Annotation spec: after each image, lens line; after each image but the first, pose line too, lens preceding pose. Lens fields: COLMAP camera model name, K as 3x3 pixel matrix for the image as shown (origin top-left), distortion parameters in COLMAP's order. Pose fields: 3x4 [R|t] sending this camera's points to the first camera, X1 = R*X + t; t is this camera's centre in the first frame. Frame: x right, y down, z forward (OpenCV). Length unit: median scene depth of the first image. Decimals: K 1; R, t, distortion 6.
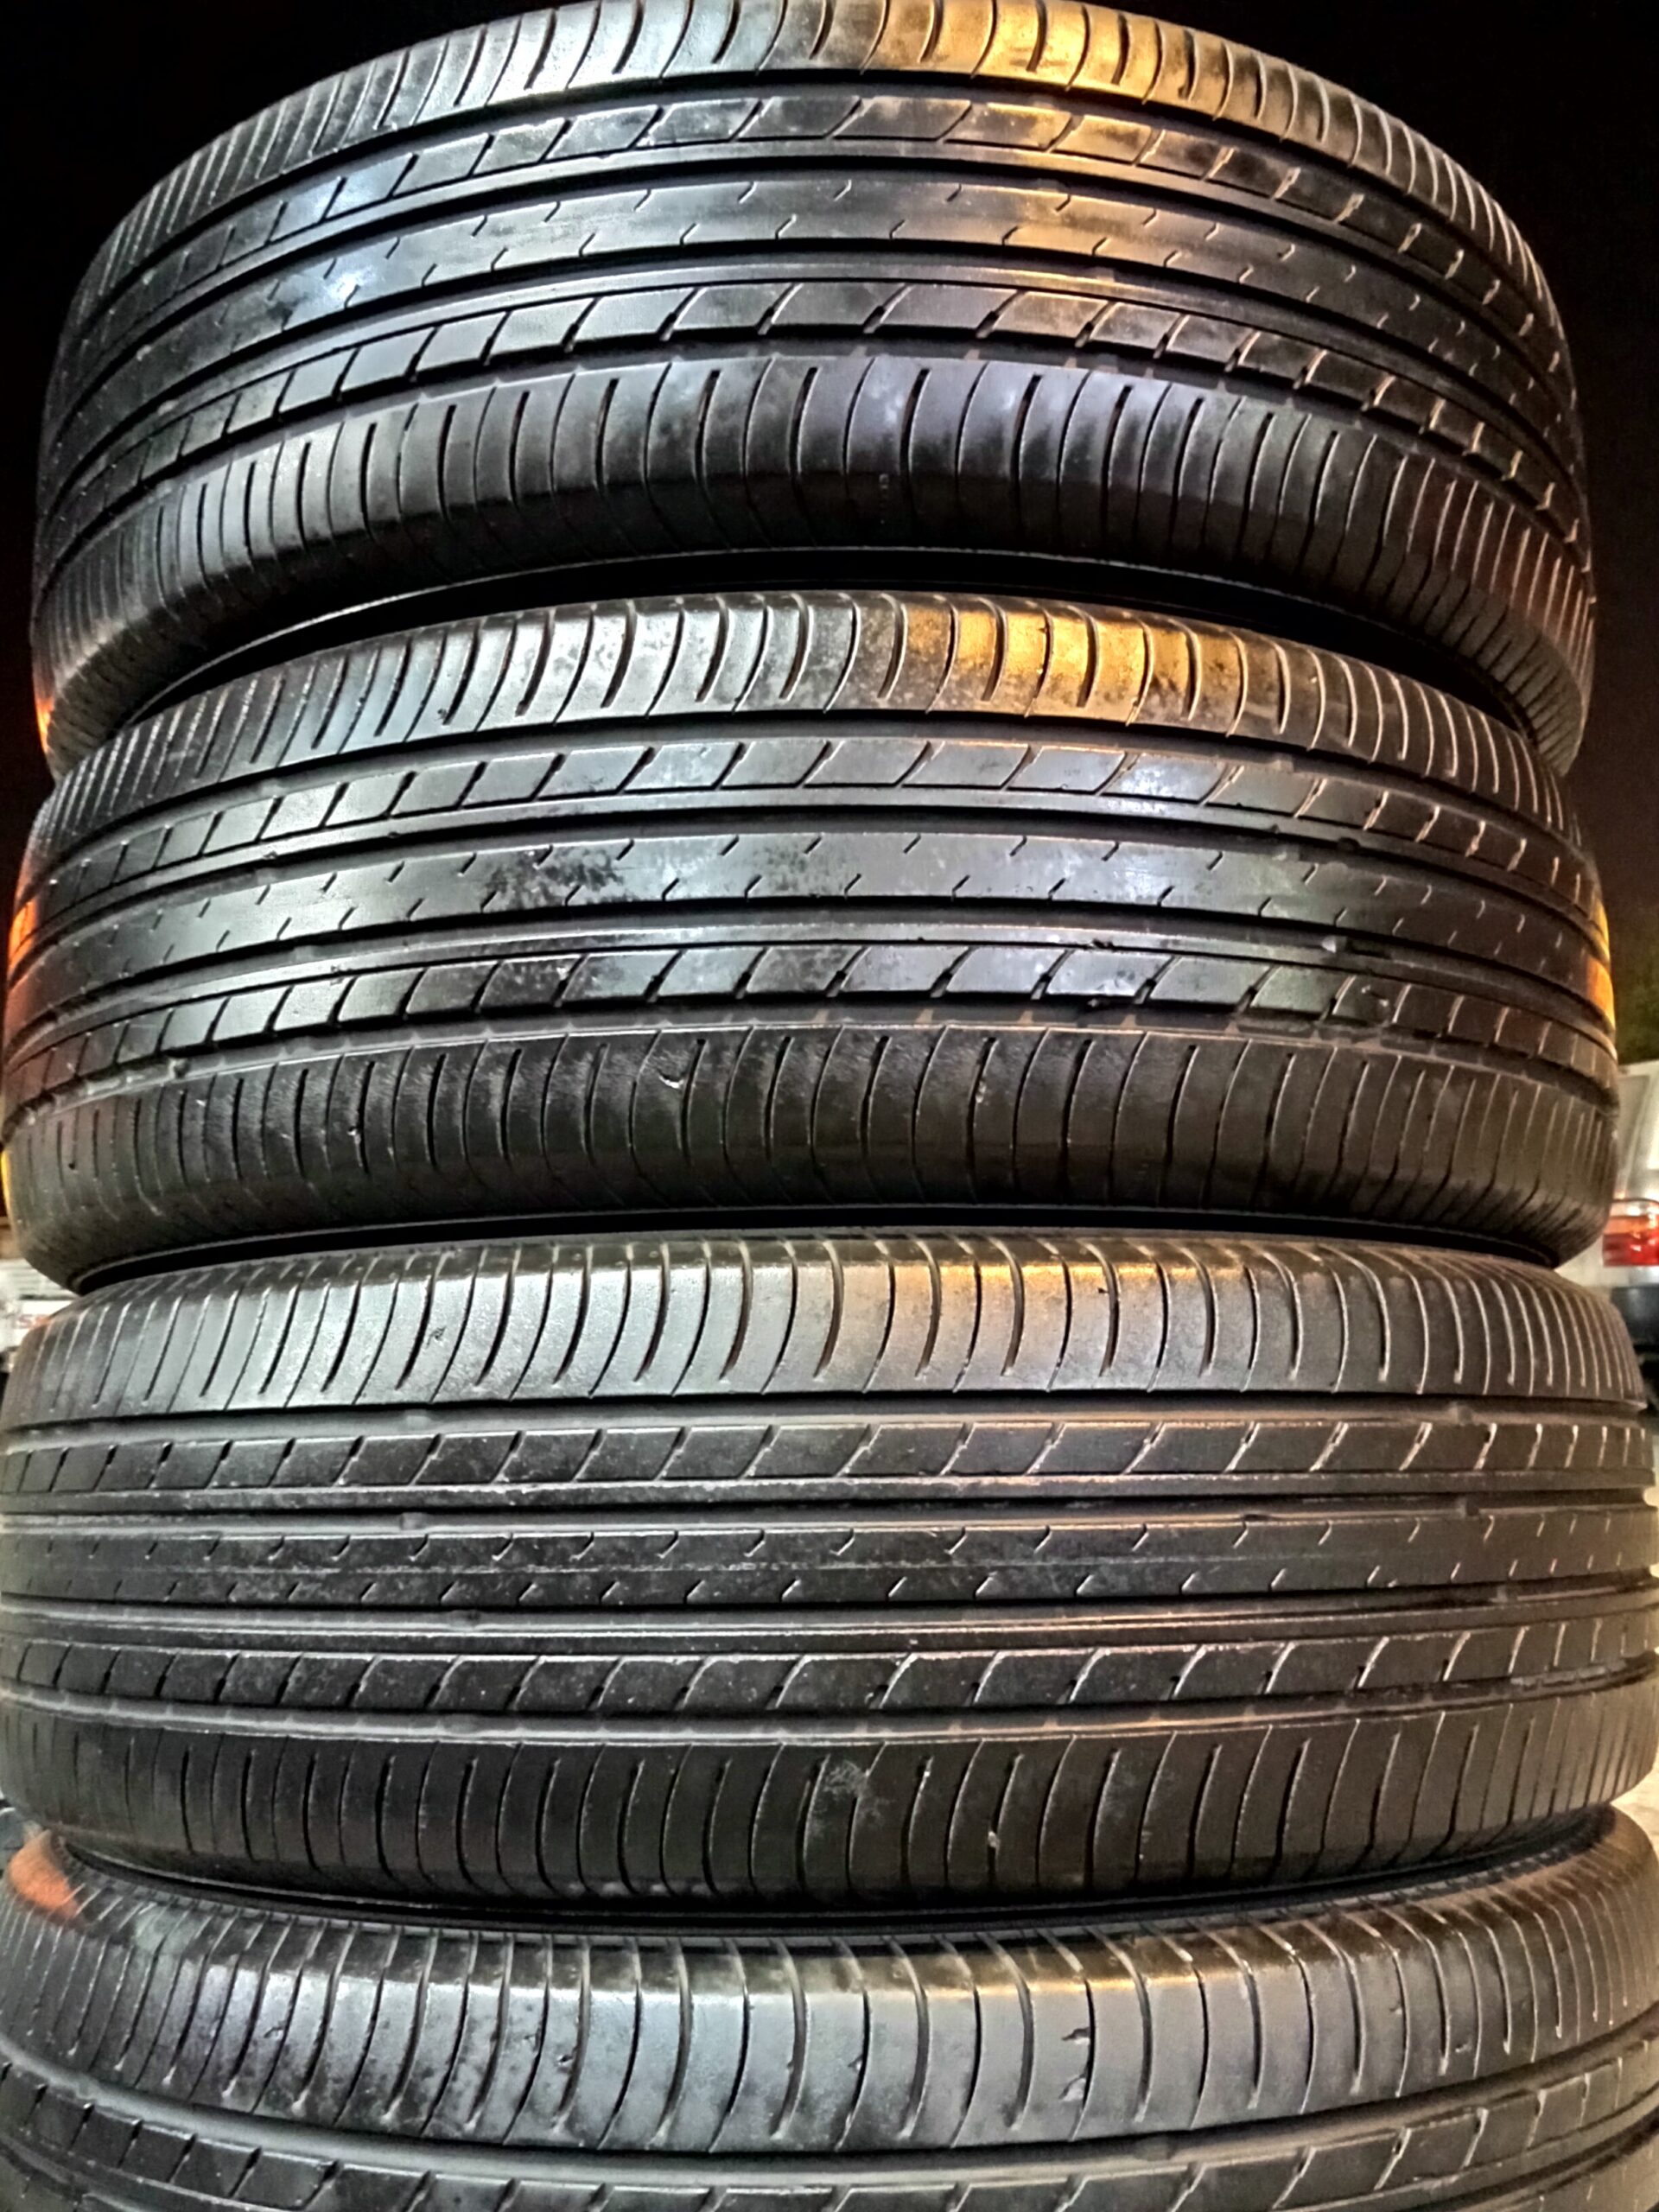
lens RADIAL K [[2031.1, 0, 842.5], [0, 2031.1, 1116.8], [0, 0, 1]] dist [0.027795, -0.135614]
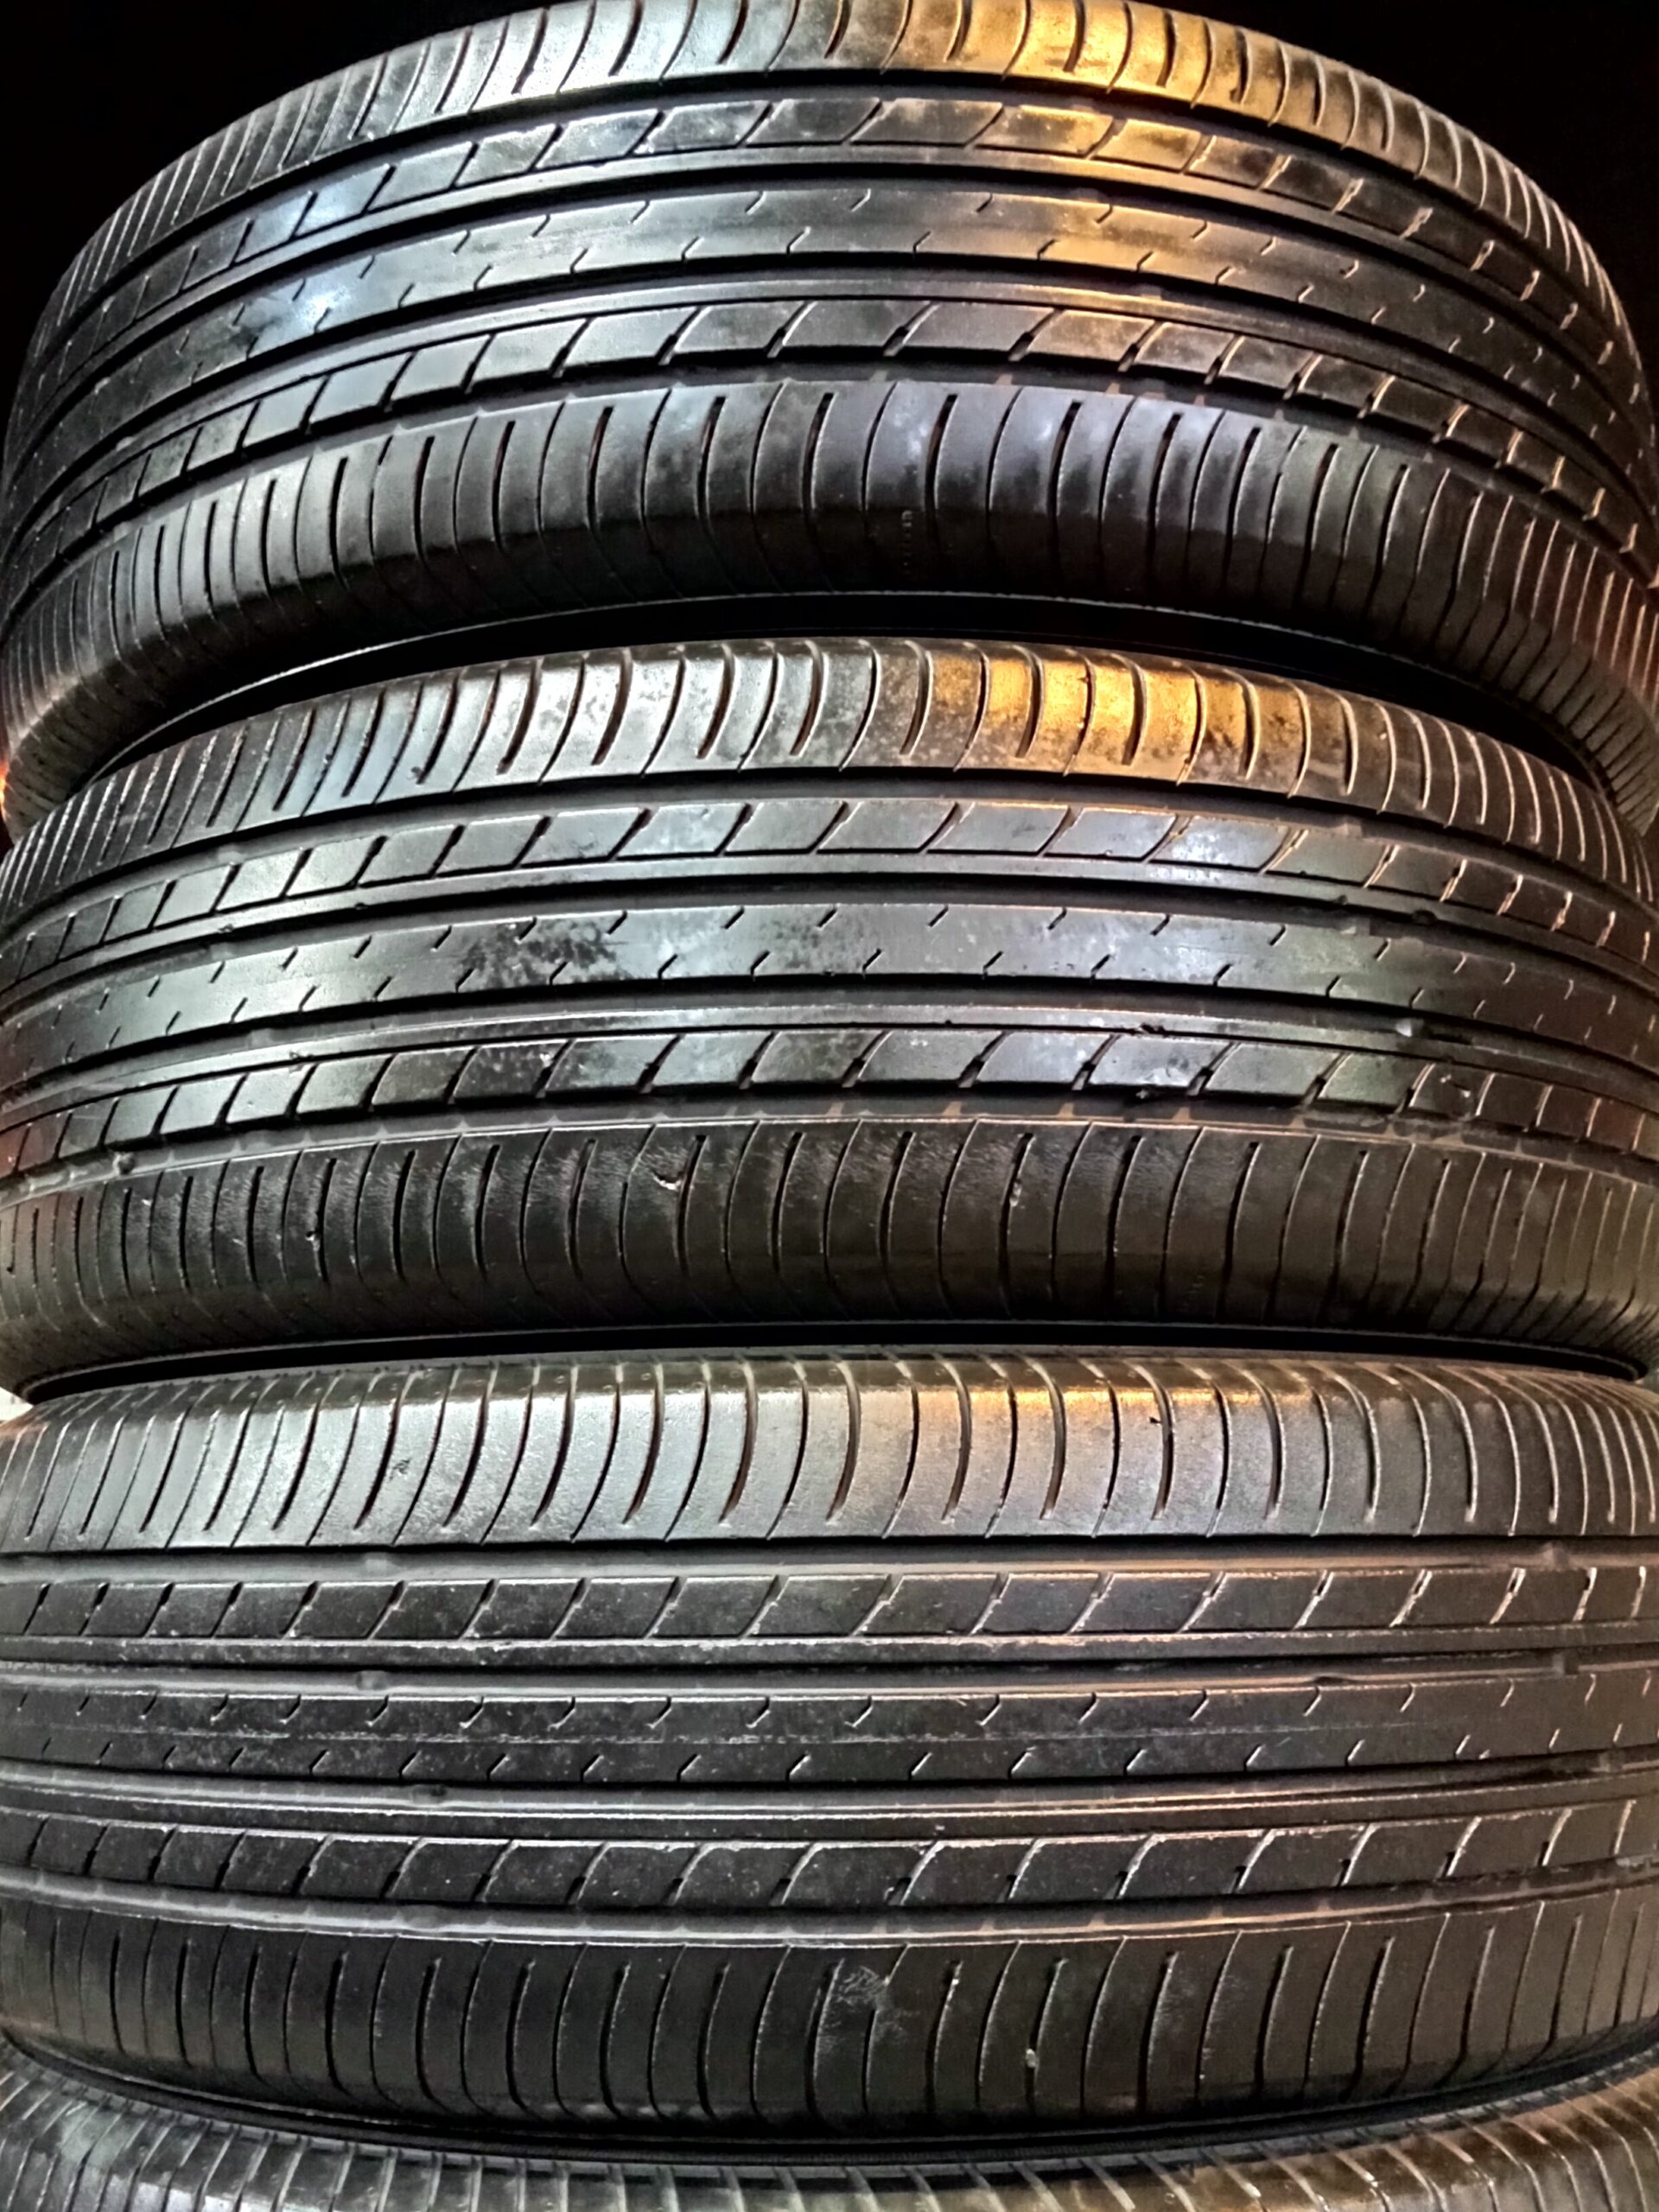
lens RADIAL K [[2056.2, 0, 836.5], [0, 2056.2, 1115.4], [0, 0, 1]] dist [0.008182, -0.073556]
pose [[0.999926, 0.001919, -0.012010, 0.000537], [-0.002367, 0.999297, -0.037405, -0.012723], [0.011929, 0.037430, 0.999228, 0.098503]]
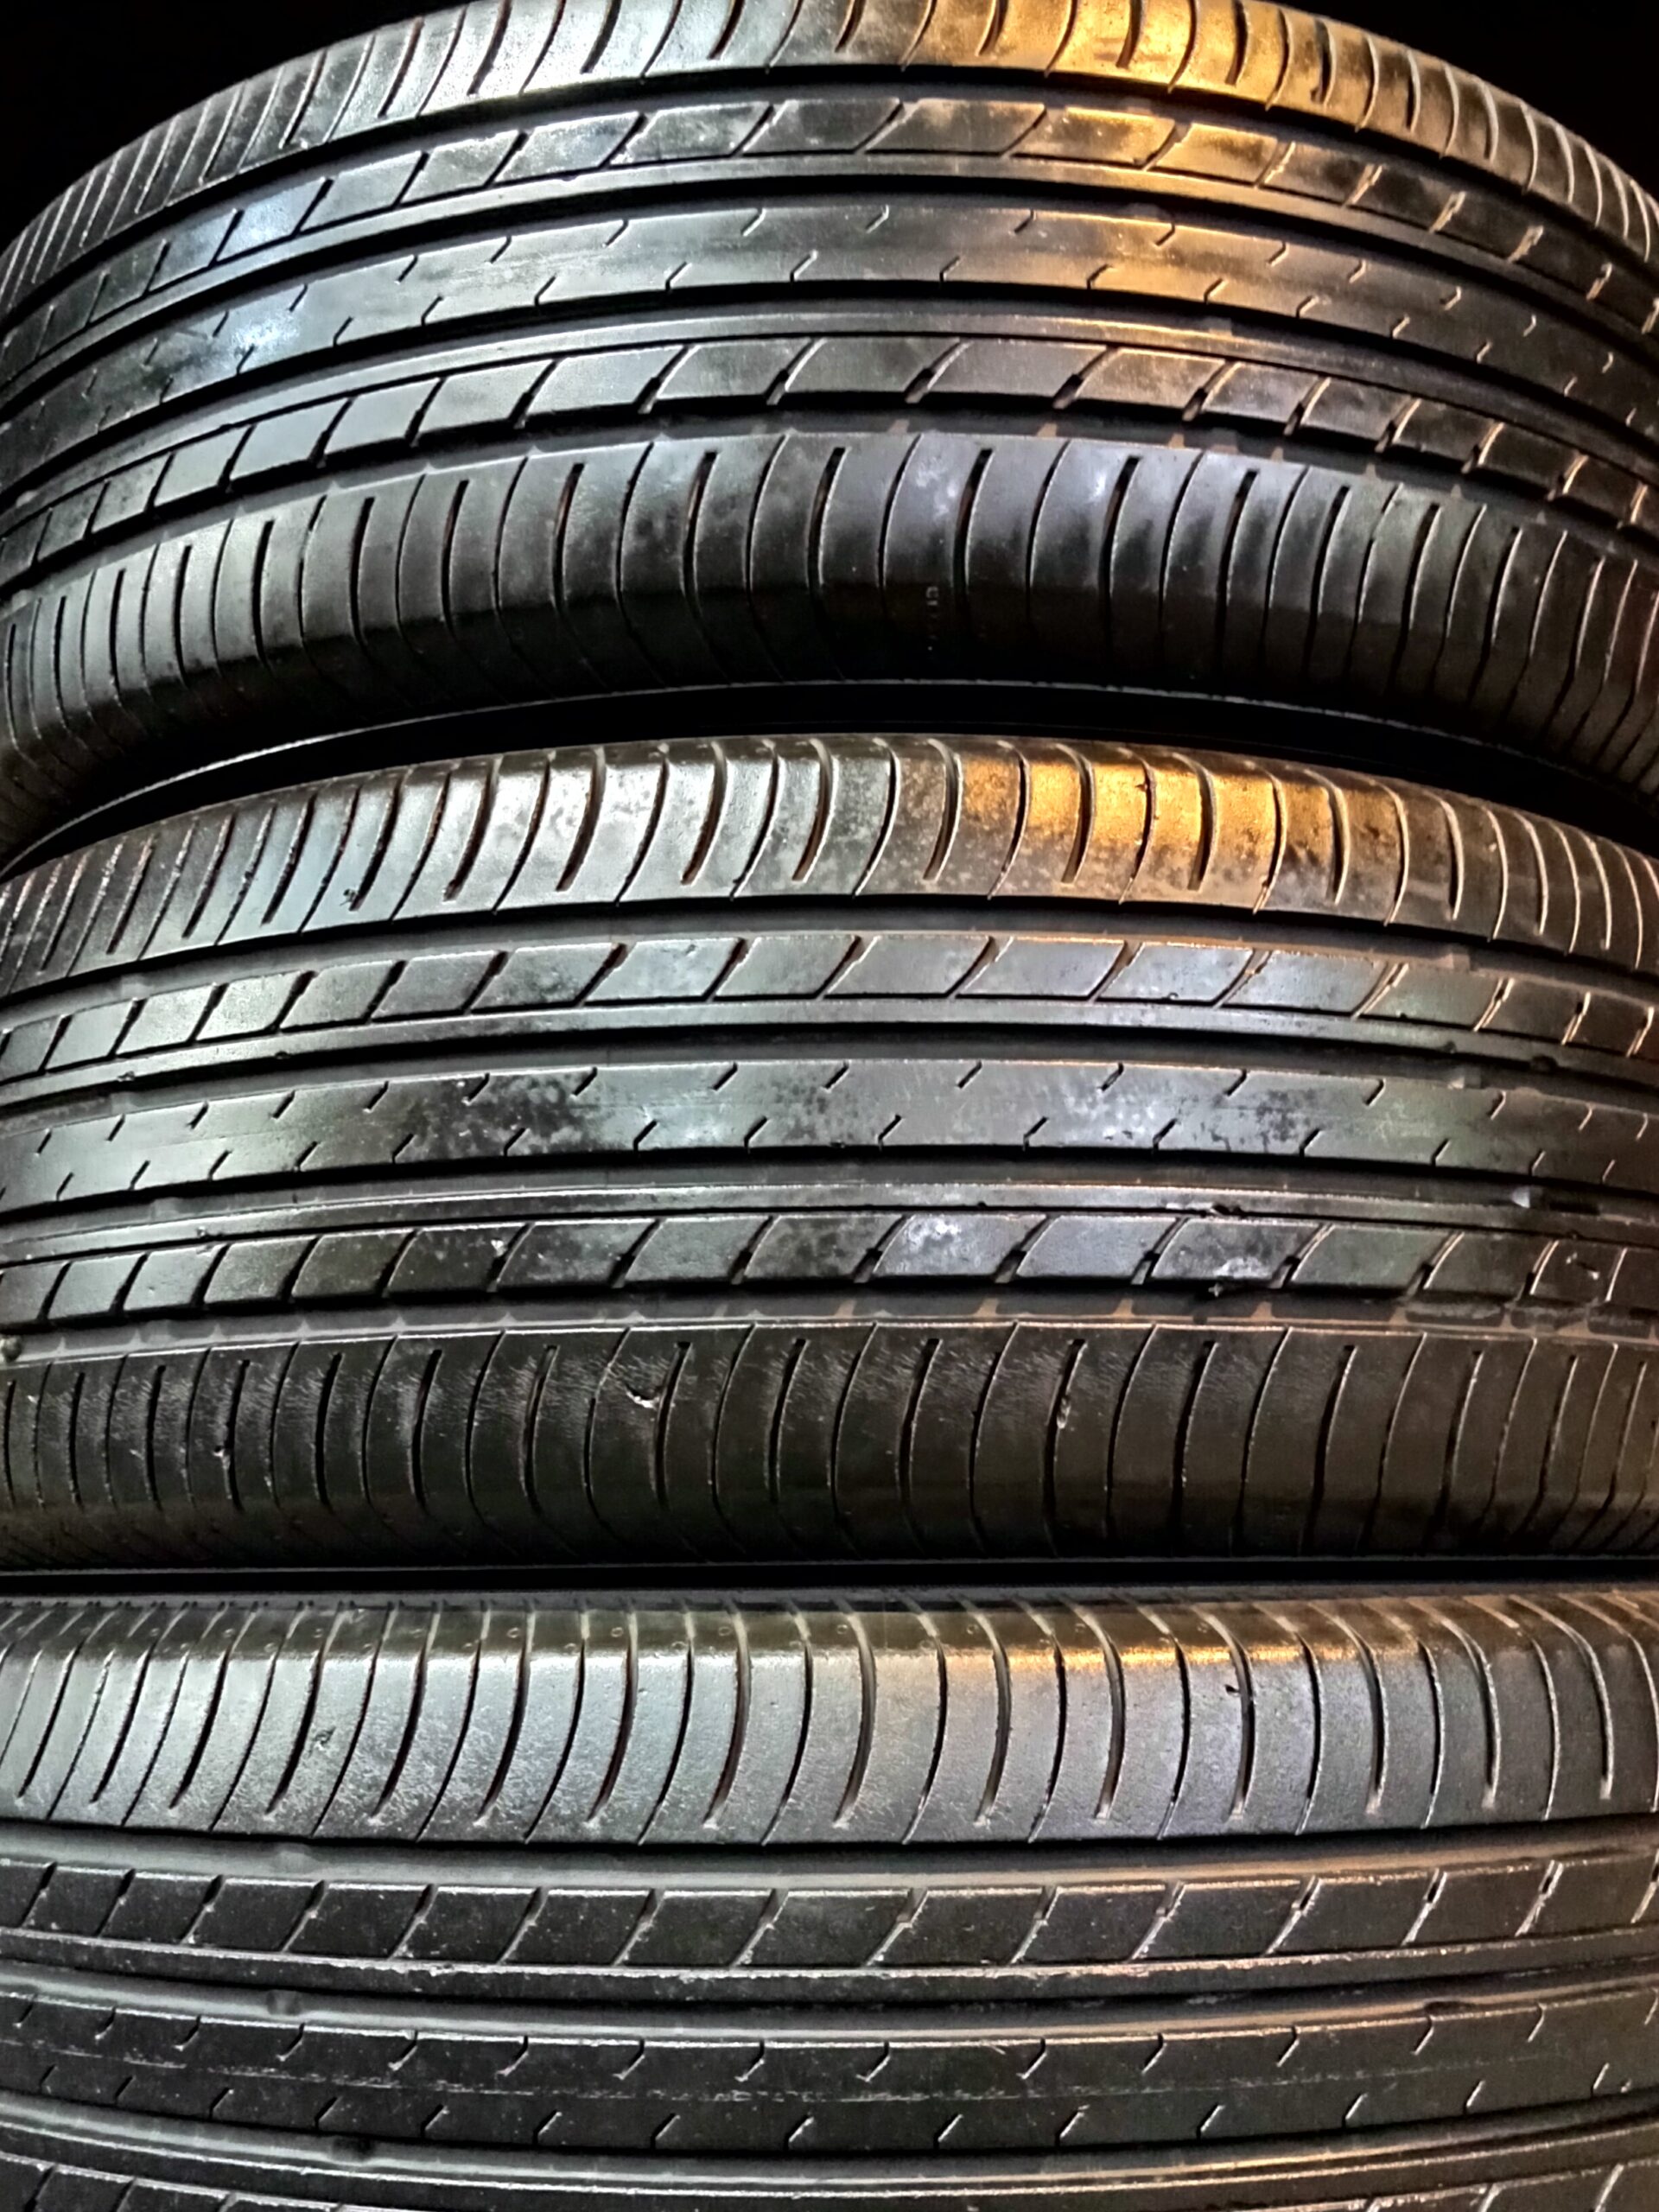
lens RADIAL K [[2076.5, 0, 829.5], [0, 2076.5, 1106.0], [0, 0, 1]] dist [0.010129, -0.071298]
pose [[0.999804, 0.003609, -0.019457, -0.002190], [-0.004566, 0.998771, -0.049362, -0.083362], [0.019255, 0.049441, 0.998591, 0.235694]]
